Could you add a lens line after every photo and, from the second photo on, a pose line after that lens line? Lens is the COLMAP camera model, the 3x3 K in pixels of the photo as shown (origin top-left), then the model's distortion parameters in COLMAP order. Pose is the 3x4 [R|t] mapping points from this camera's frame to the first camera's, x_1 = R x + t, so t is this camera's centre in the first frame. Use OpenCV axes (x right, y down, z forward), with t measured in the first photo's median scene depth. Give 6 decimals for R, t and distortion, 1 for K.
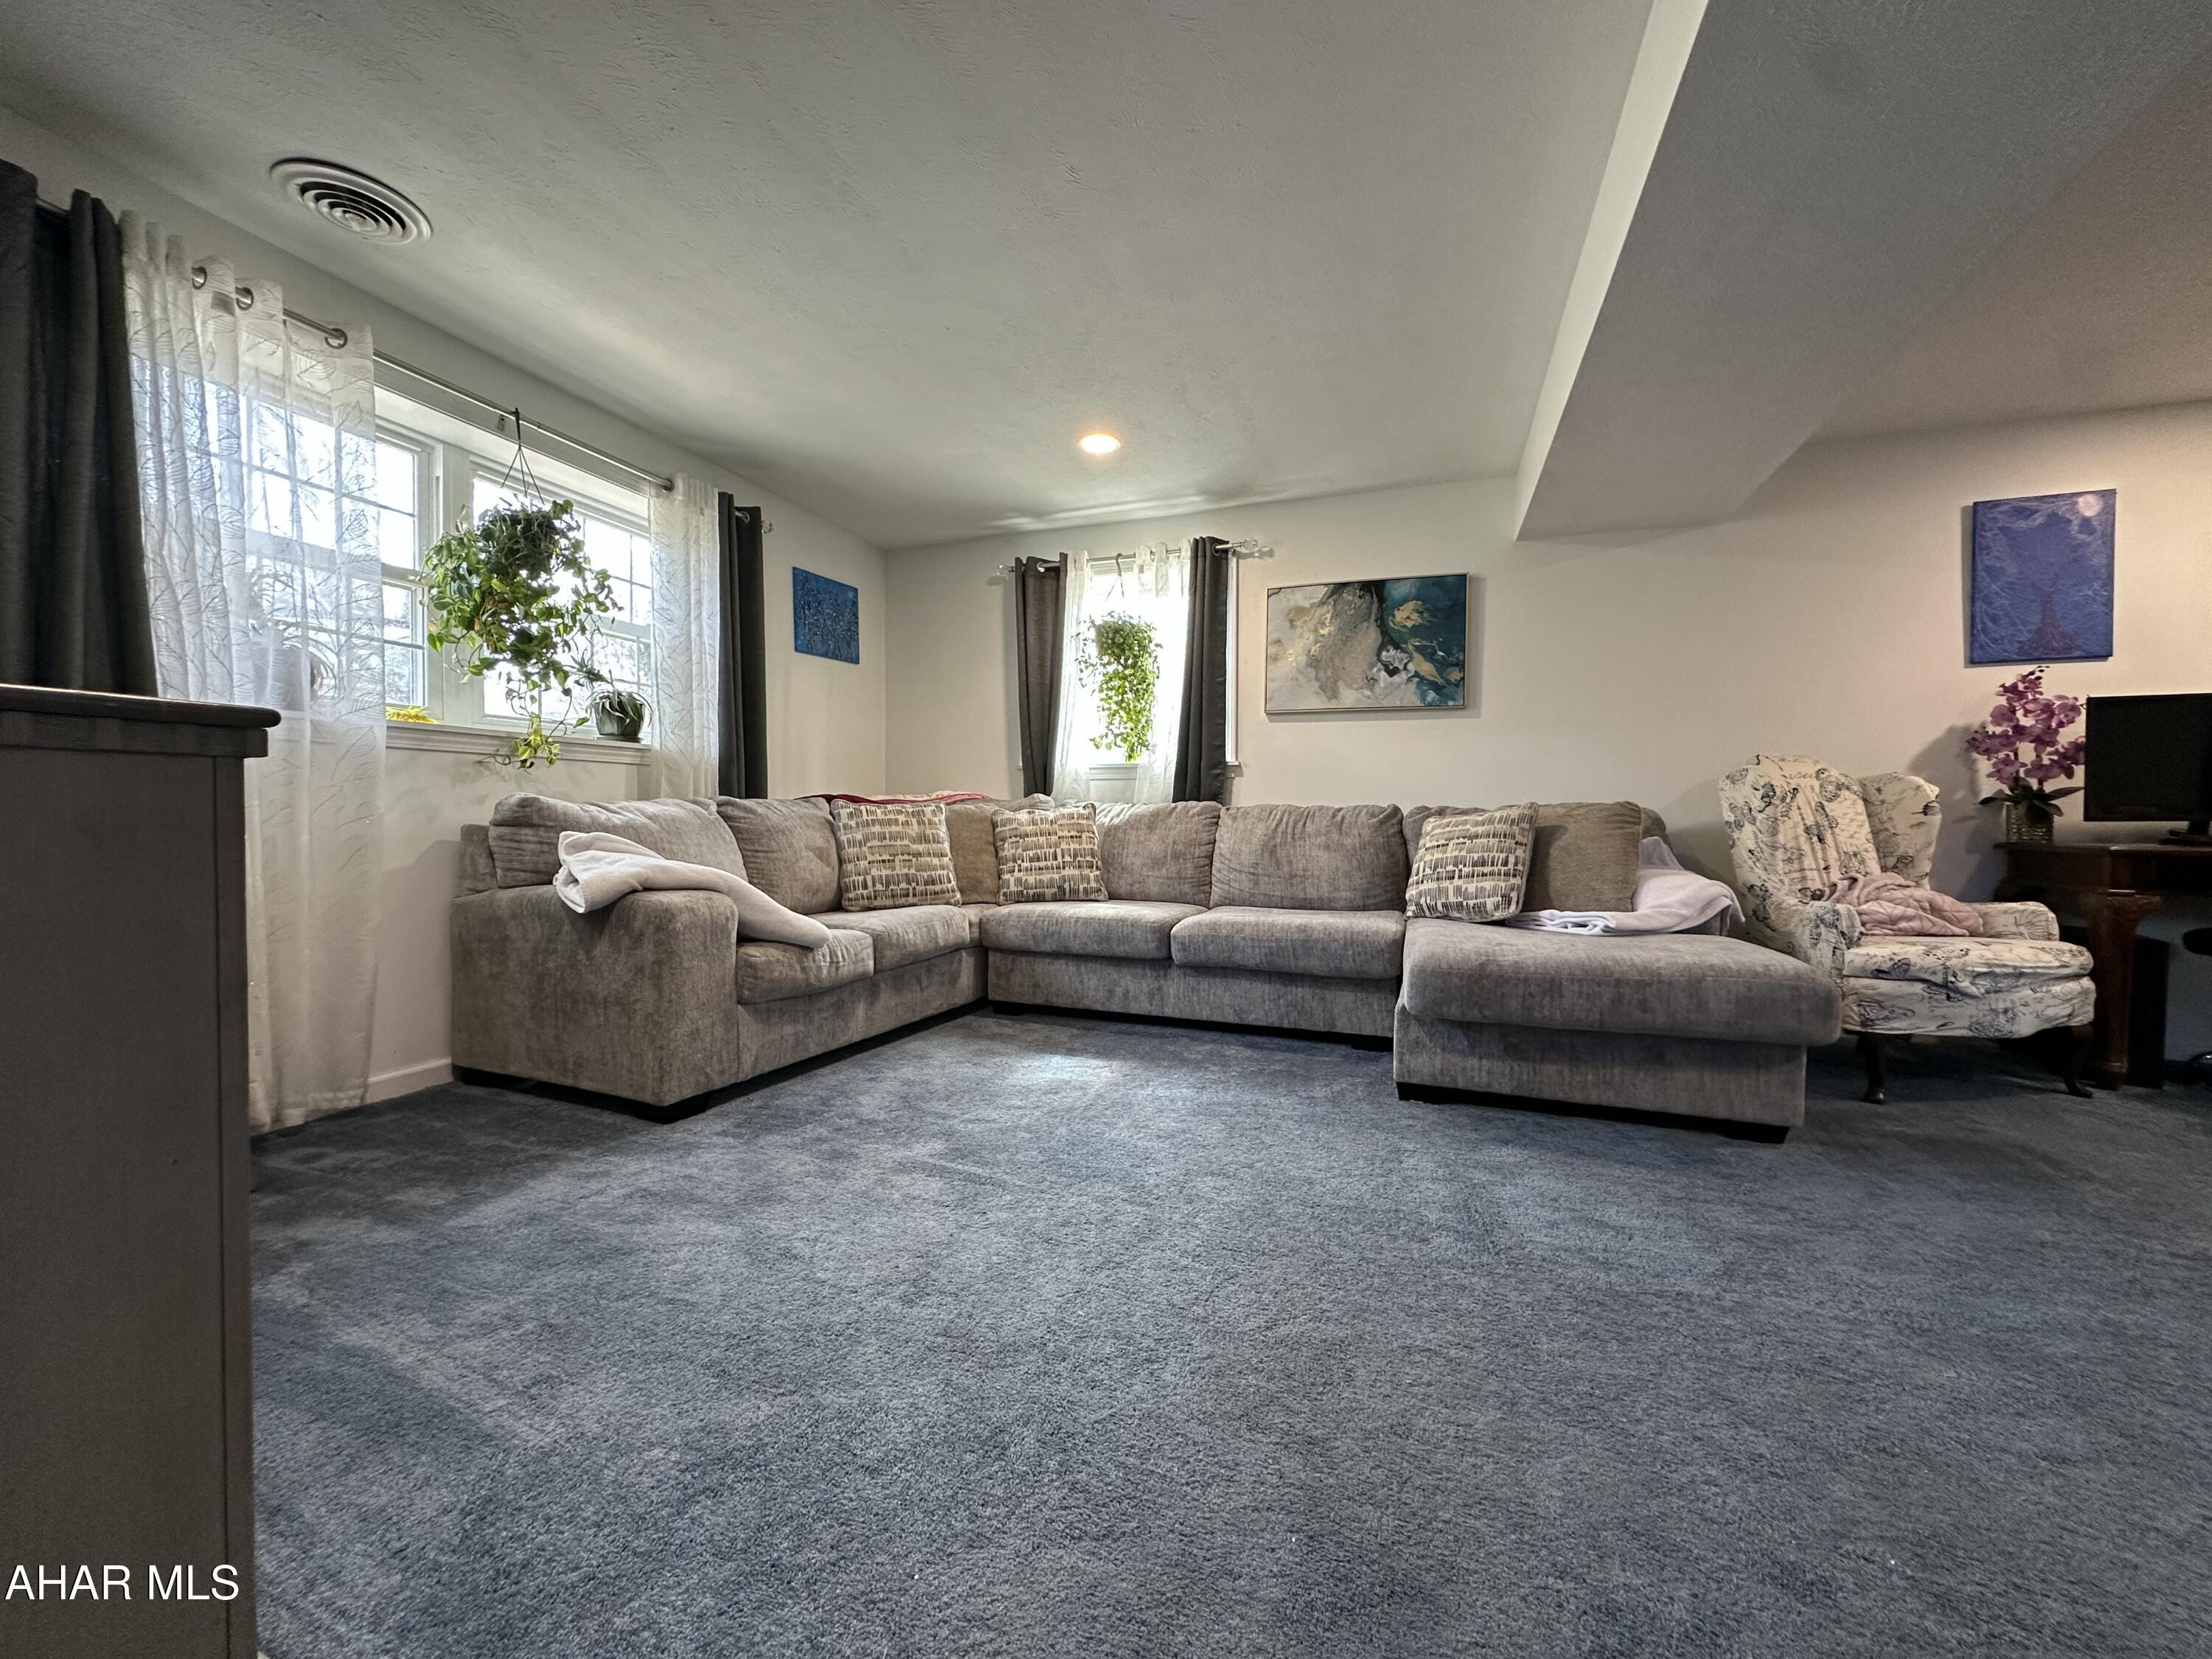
lens RADIAL K [[884.2, 0, 1100.4], [0, 884.2, 828.2], [0, 0, 1]] dist [-0.005251, 0.001638]
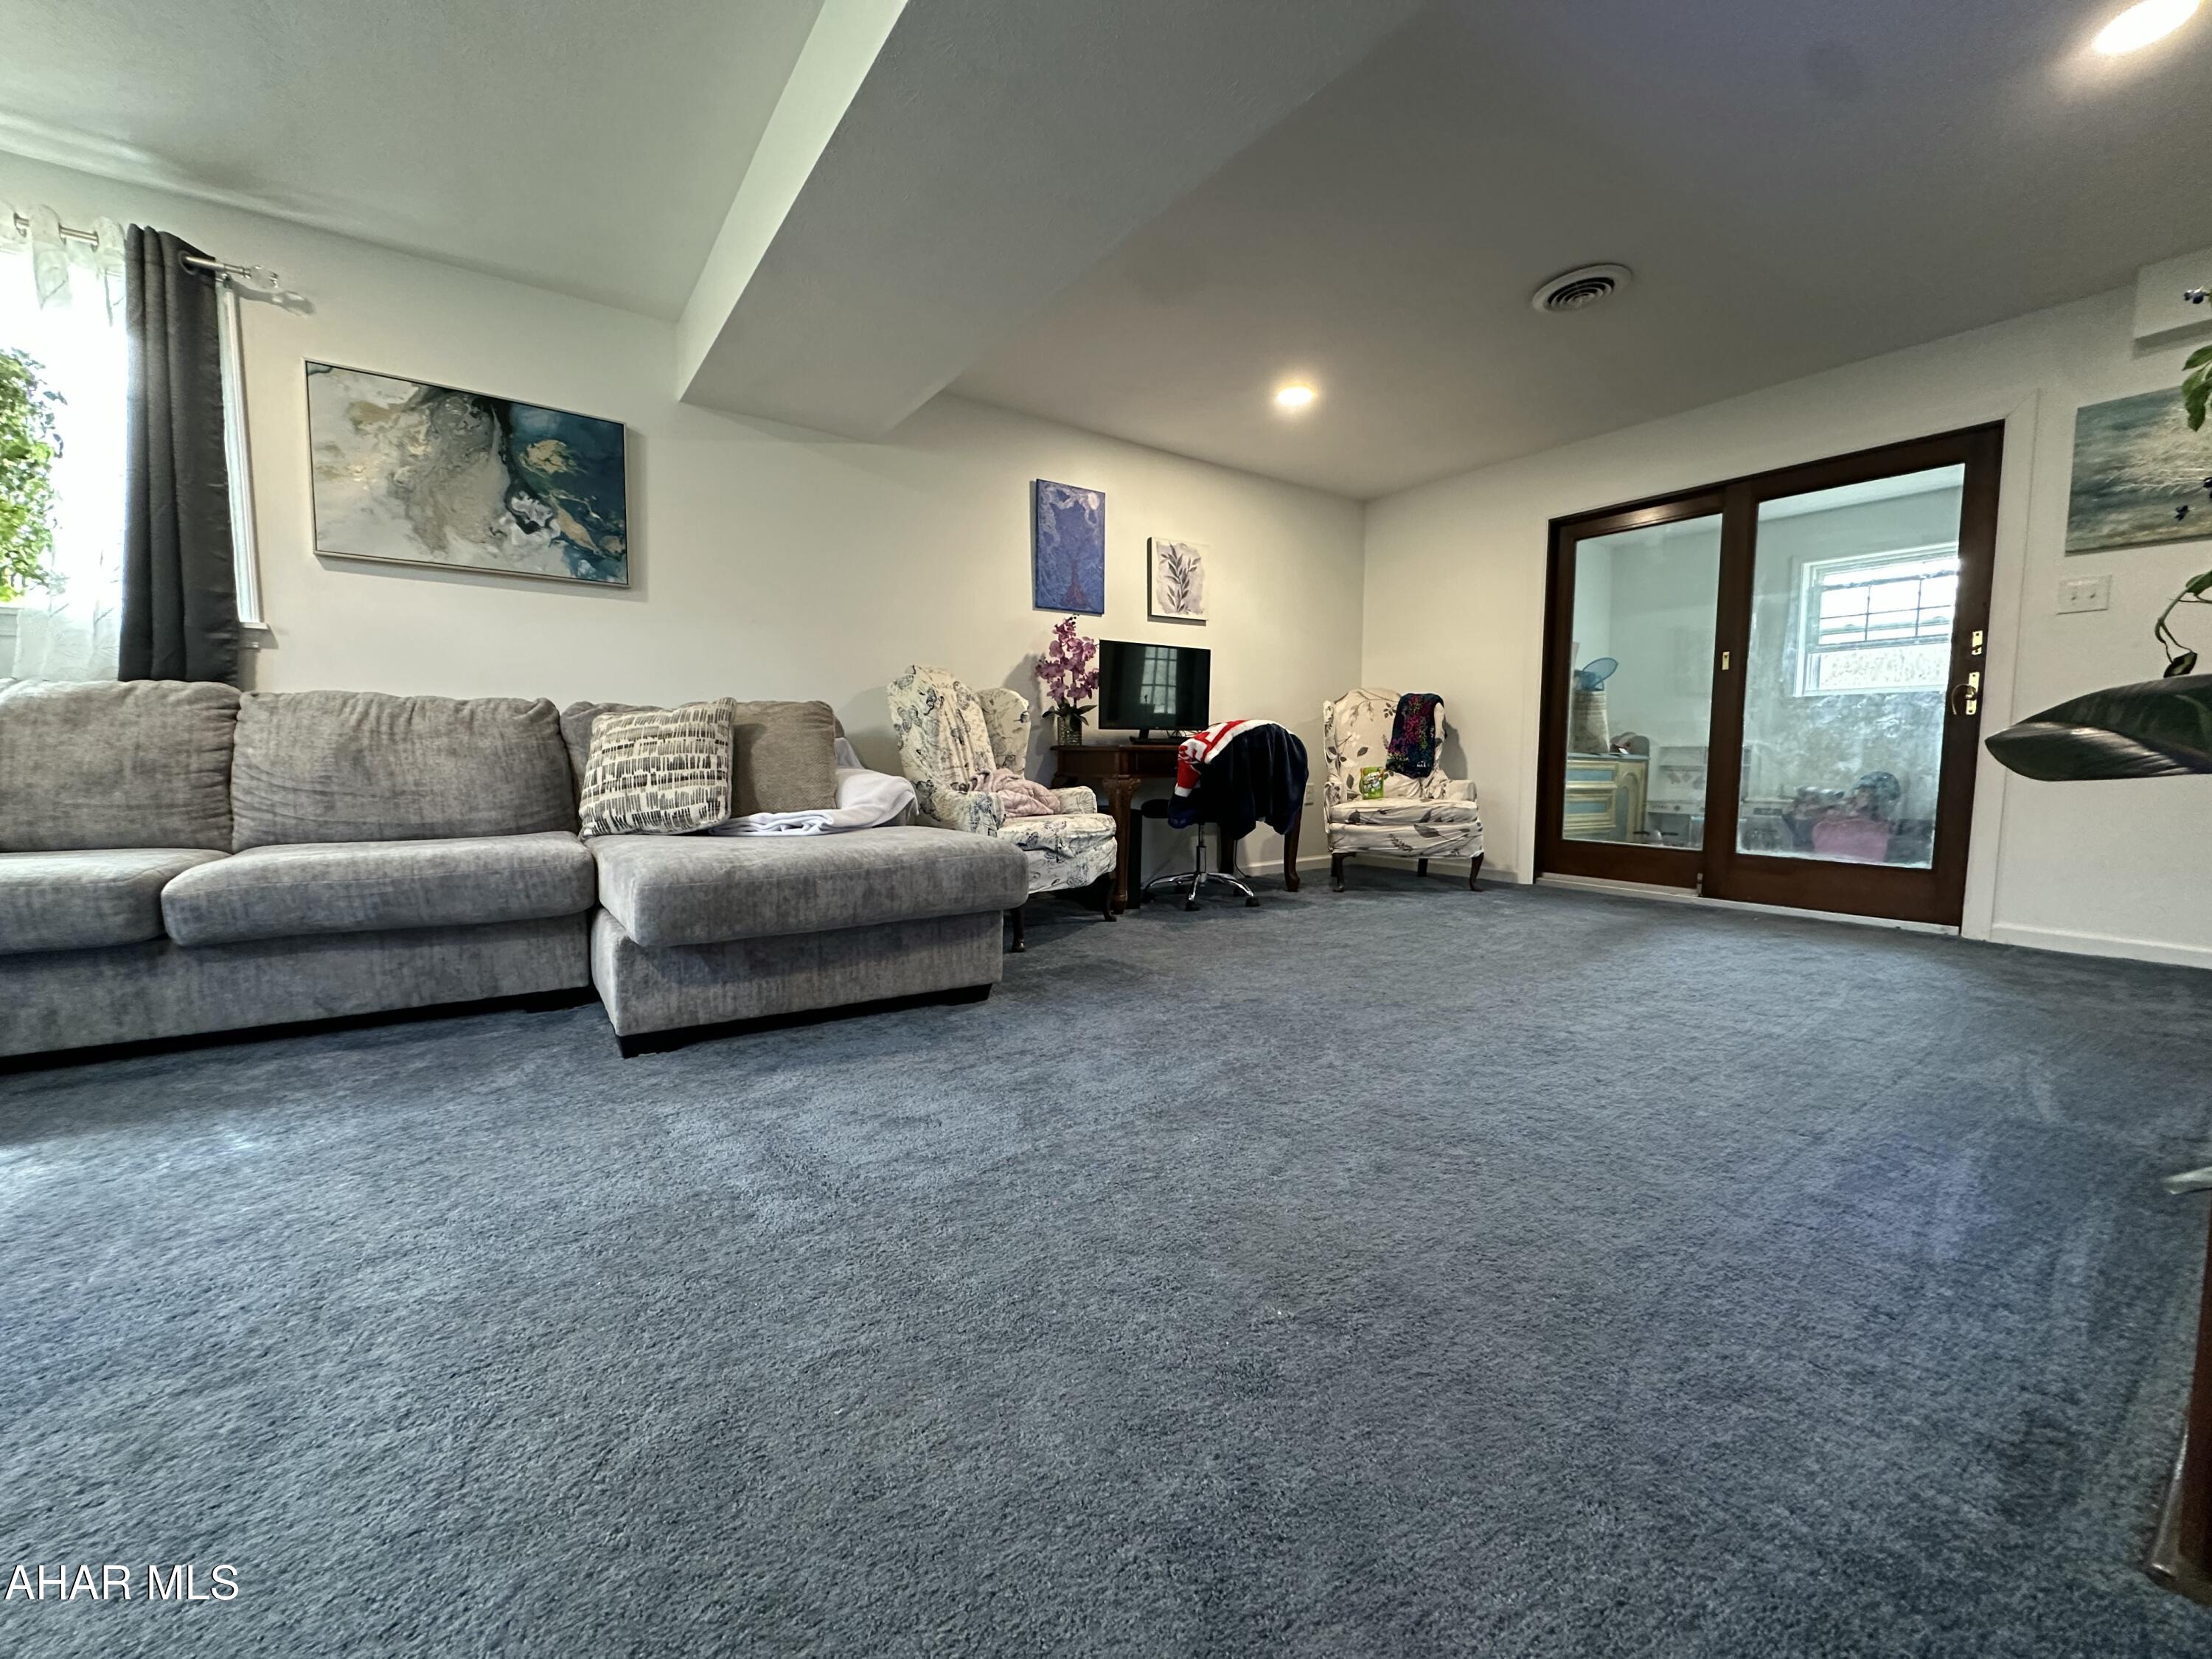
lens RADIAL K [[884.2, 0, 1107.7], [0, 884.2, 827.9], [0, 0, 1]] dist [-0.005251, 0.001638]
pose [[0.575480, -0.070158, 0.814801, -0.032617], [0.009403, 0.996815, 0.079189, 0.036900], [-0.817762, -0.037910, 0.574307, 0.169000]]
